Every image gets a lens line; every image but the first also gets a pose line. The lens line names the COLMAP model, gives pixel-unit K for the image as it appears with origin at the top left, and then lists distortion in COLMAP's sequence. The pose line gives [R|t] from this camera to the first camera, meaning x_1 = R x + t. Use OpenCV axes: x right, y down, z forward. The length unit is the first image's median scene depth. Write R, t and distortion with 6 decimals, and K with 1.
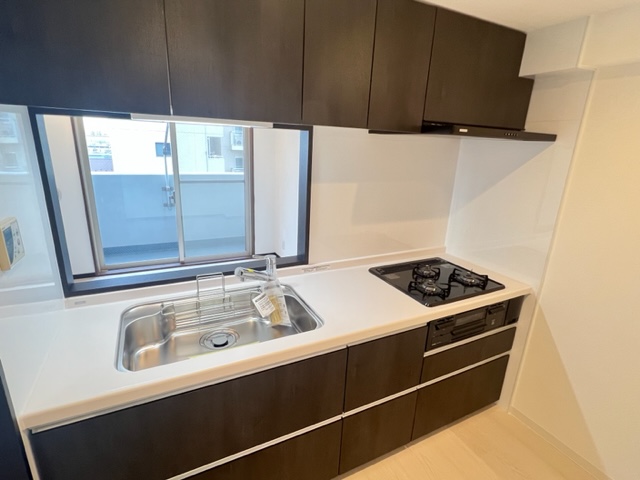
lens RADIAL K [[337.1, 0, 319.8], [0, 337.1, 239.6], [0, 0, 1]] dist [0.004273, 0.001343]
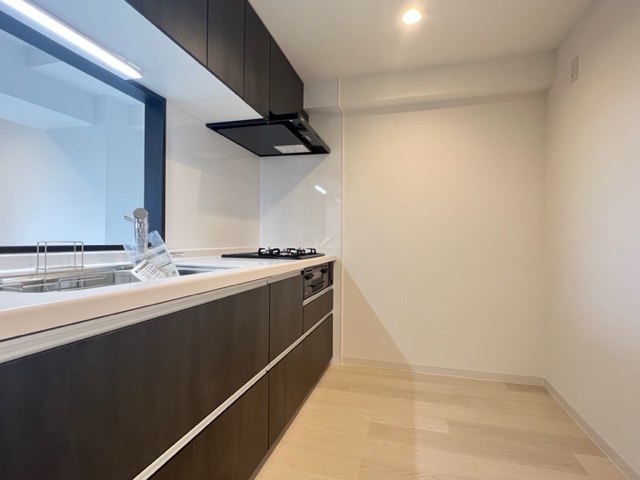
lens RADIAL K [[337.1, 0, 321.1], [0, 337.1, 241.6], [0, 0, 1]] dist [0.004273, 0.001343]
pose [[0.669787, -0.032663, 0.741835, -0.425562], [0.229356, 0.959282, -0.164844, 0.303058], [-0.706245, 0.280555, 0.650006, 0.146157]]
